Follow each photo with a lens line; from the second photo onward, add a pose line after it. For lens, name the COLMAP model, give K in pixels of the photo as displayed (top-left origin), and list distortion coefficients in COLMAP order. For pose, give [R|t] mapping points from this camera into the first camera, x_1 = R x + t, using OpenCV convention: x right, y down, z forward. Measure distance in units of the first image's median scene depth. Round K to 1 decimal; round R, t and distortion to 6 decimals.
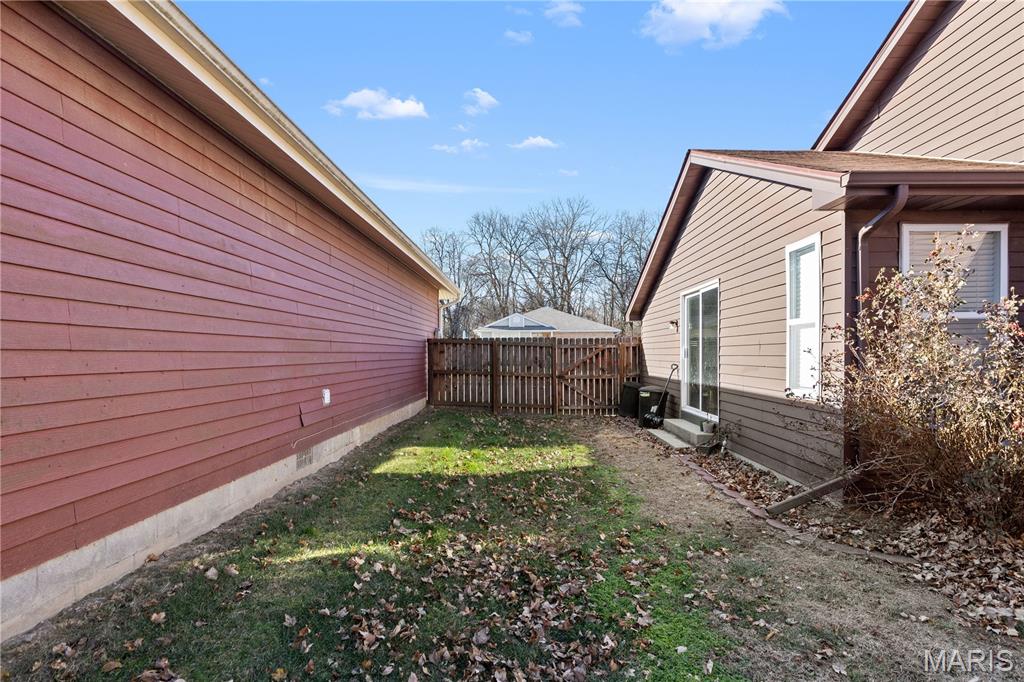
lens RADIAL K [[542.8, 0, 514.9], [0, 542.8, 349.6], [0, 0, 1]] dist [-0.000478, -0.000006]
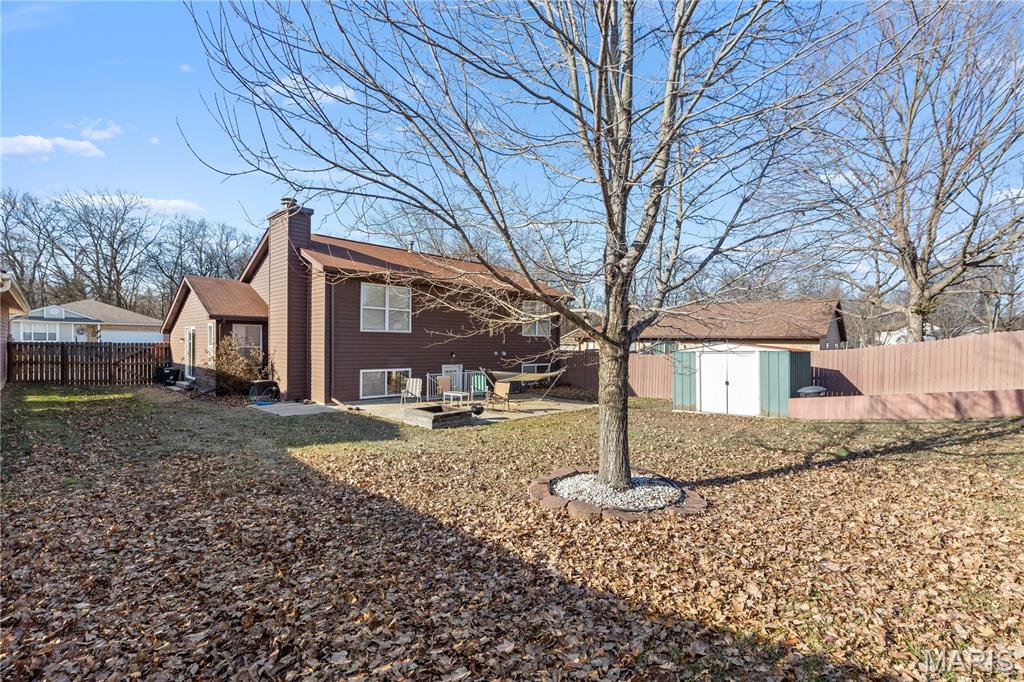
lens RADIAL K [[468.5, 0, 512.1], [0, 468.5, 346.3], [0, 0, 1]] dist [0.002509, -0.000164]
pose [[0.696522, 0.006901, 0.717502, -0.046611], [-0.020184, 0.999747, 0.009977, -0.020239], [-0.717251, -0.021431, 0.696485, -0.411339]]
